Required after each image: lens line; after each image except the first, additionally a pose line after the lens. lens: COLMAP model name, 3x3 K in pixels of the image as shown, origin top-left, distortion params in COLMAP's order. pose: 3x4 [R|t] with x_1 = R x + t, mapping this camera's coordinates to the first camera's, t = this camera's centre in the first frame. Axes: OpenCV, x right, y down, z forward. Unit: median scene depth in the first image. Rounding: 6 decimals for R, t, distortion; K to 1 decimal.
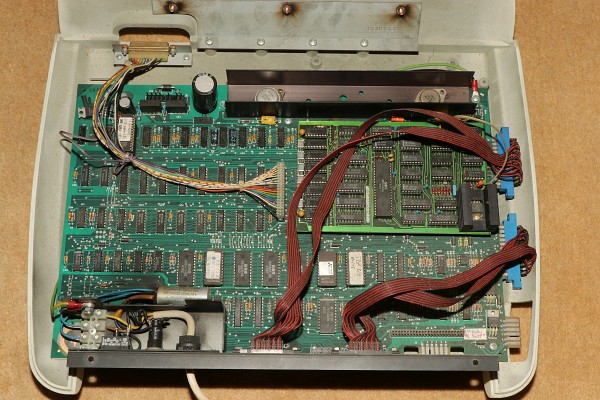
lens RADIAL K [[896.6, 0, 300.0], [0, 896.6, 200.0], [0, 0, 1]] dist [-0.003353, -0.001412]
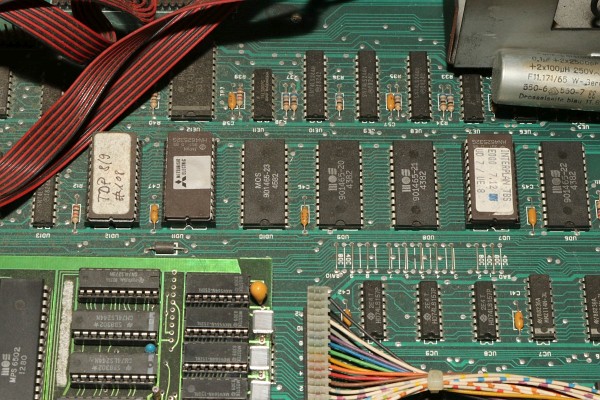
lens RADIAL K [[1862.4, 0, 300.0], [0, 1862.4, 200.0], [0, 0, 1]] dist [0.133471, 0.650004]
pose [[-0.999572, -0.013320, -0.026056, 0.004318], [-0.012926, -0.597828, 0.801520, -0.546310], [-0.026254, 0.801514, 0.597400, 0.530747]]
